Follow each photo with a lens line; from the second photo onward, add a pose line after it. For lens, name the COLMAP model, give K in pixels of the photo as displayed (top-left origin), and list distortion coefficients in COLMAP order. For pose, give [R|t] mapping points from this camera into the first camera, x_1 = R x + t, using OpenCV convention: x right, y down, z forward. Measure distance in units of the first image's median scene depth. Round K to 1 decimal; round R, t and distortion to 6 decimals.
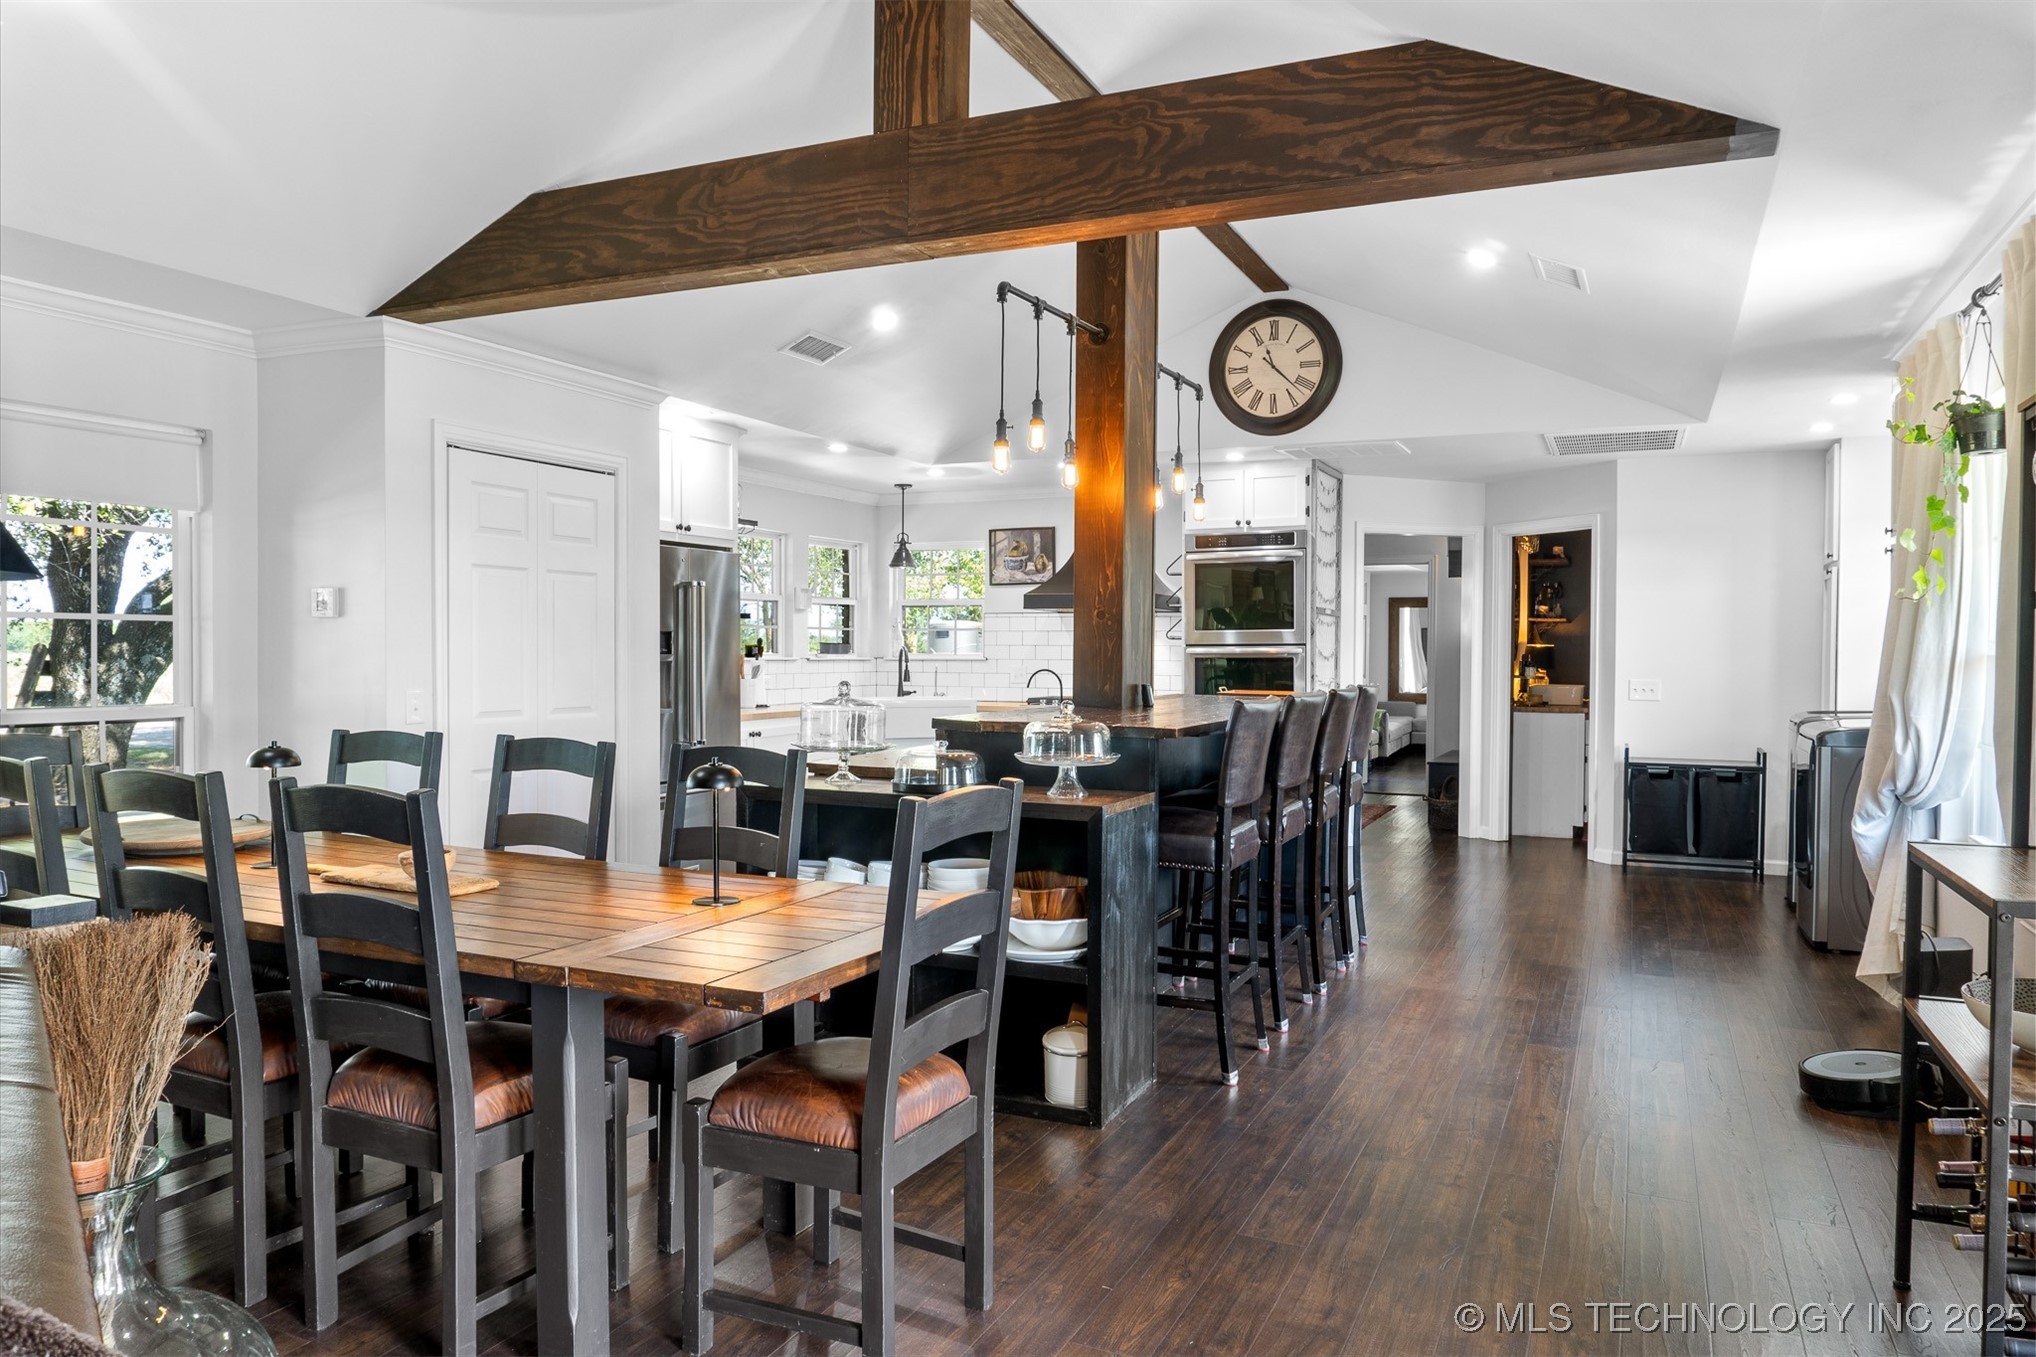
lens RADIAL K [[1375.2, 0, 1012.8], [0, 1375.2, 679.4], [0, 0, 1]] dist [-0.012076, -0.011100]
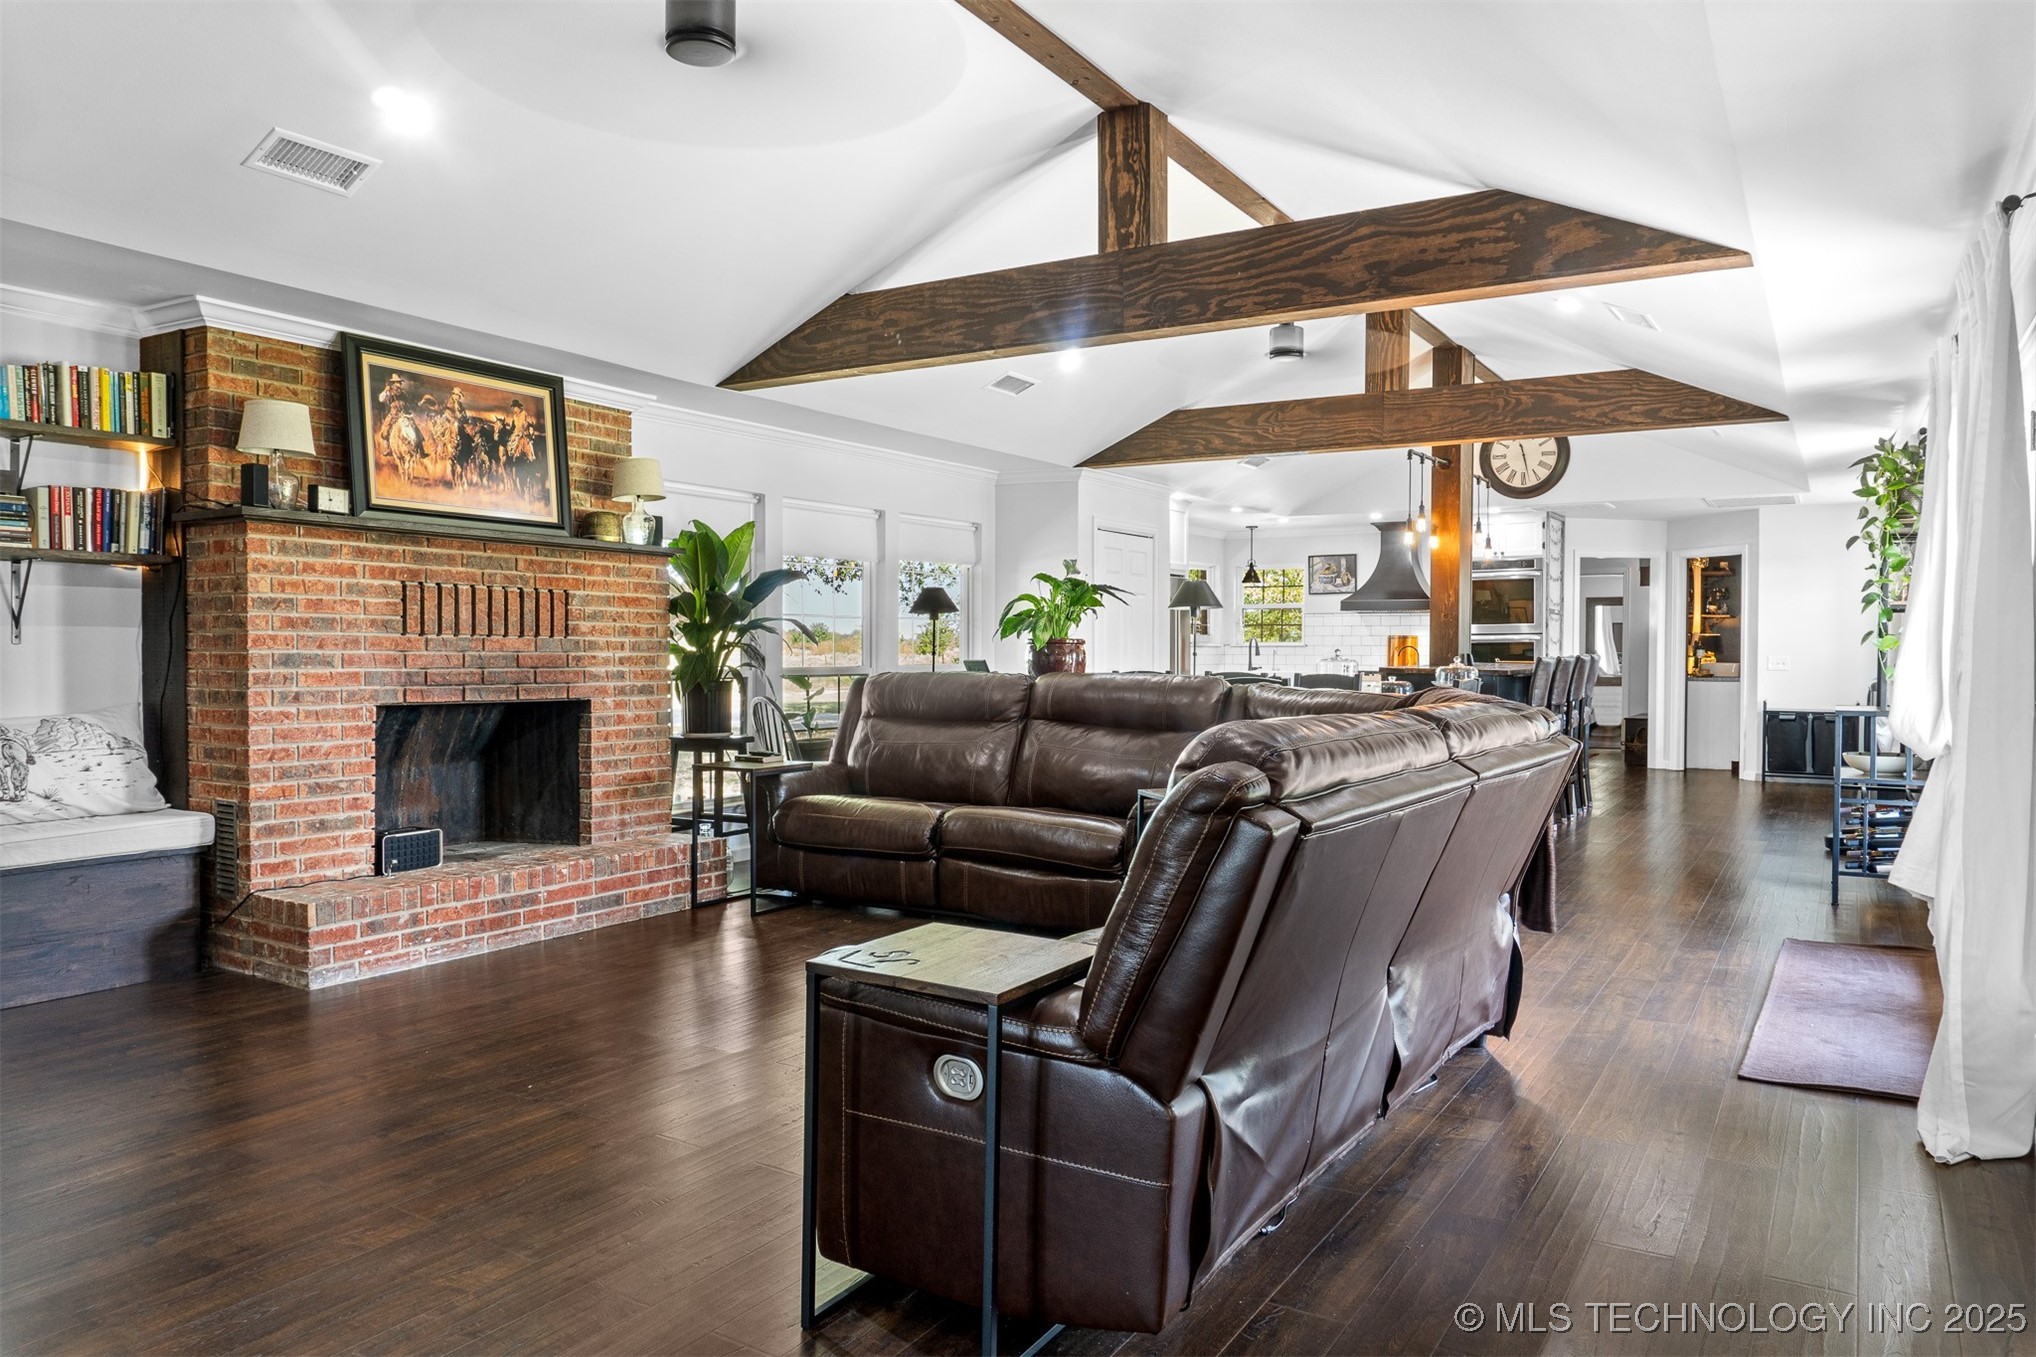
lens RADIAL K [[1375.2, 0, 999.8], [0, 1375.2, 679.4], [0, 0, 1]] dist [-0.012076, -0.011100]
pose [[0.992166, -0.000347, -0.124922, -0.207676], [0.000570, 0.999998, 0.001751, 0.024304], [0.124922, -0.001809, 0.992165, -0.626089]]
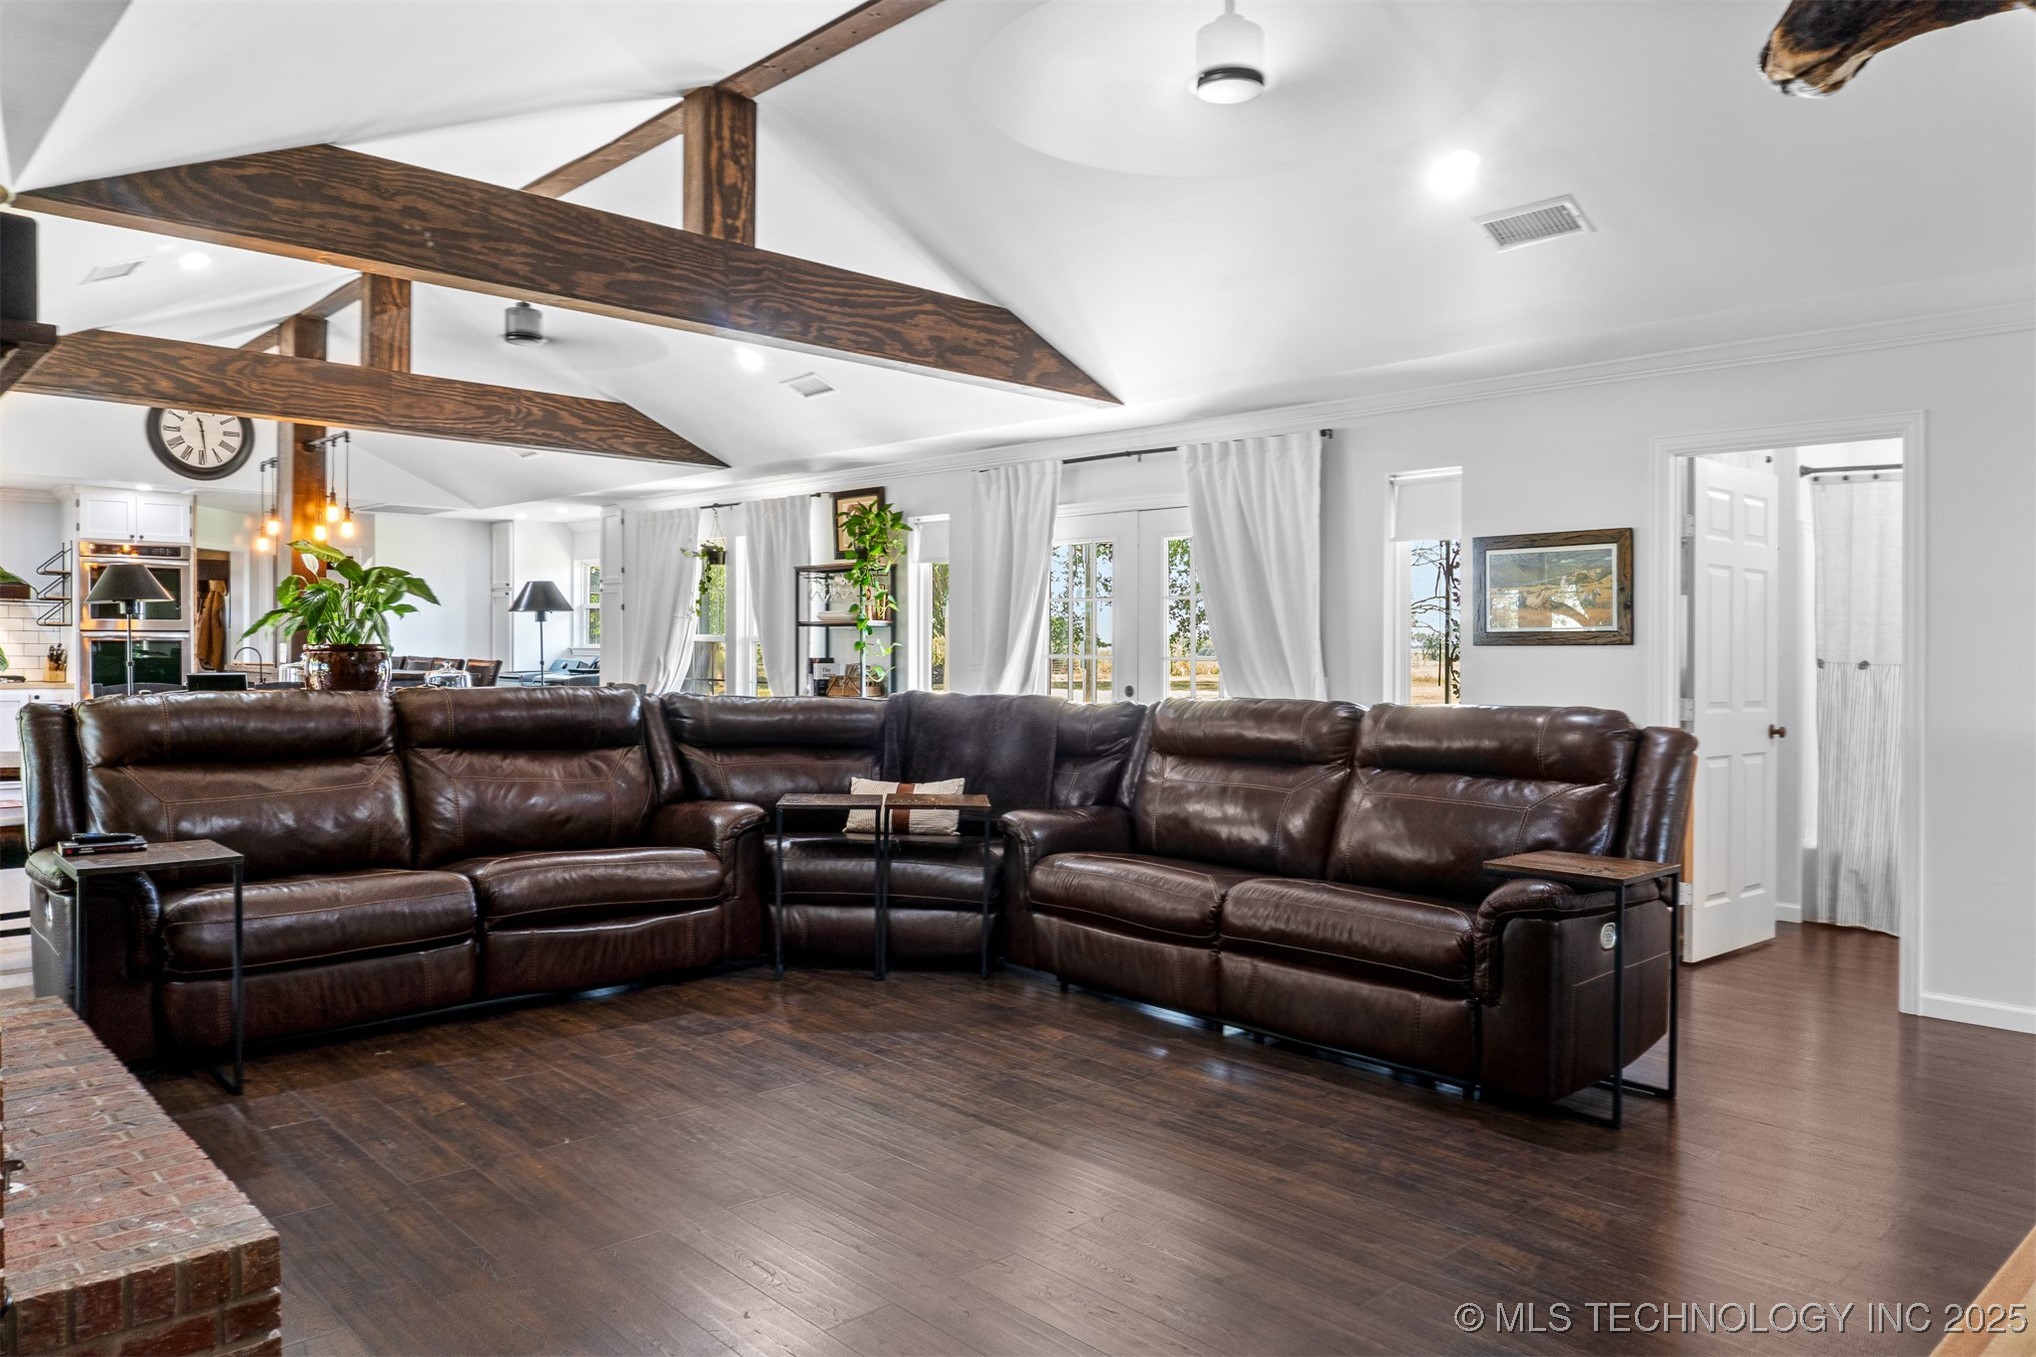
lens RADIAL K [[1375.2, 0, 1050.8], [0, 1375.2, 657.2], [0, 0, 1]] dist [-0.012076, -0.011100]
pose [[0.347580, -0.011461, 0.937580, -0.818388], [0.015026, 0.999865, 0.006652, 0.005934], [-0.937530, 0.011776, 0.347705, -0.291642]]
